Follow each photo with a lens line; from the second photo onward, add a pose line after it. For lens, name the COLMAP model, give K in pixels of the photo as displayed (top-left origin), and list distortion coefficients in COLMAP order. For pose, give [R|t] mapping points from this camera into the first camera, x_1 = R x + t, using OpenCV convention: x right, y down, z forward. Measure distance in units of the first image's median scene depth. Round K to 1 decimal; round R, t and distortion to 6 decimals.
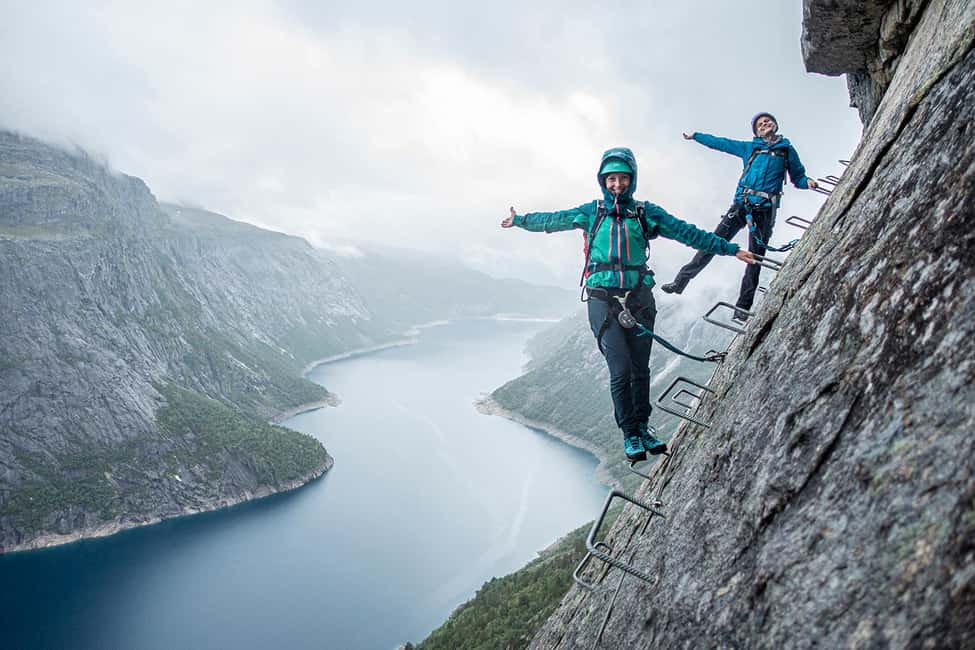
lens RADIAL K [[683.3, 0, 487.5], [0, 683.3, 325.0], [0, 0, 1]] dist [0.005259, -0.000706]
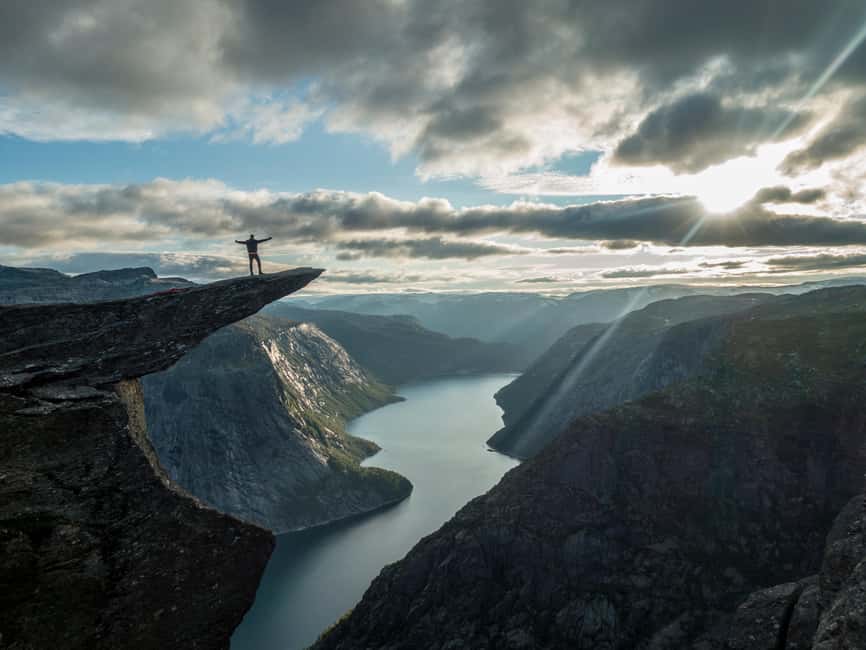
lens RADIAL K [[684.1, 0, 433.0], [0, 684.1, 325.0], [0, 0, 1]] dist [0.008671, 0.001059]
pose [[0.998574, -0.050823, 0.016333, -0.203626], [0.051740, 0.996753, -0.061702, -0.103369], [-0.013144, 0.062460, 0.997961, -0.781228]]
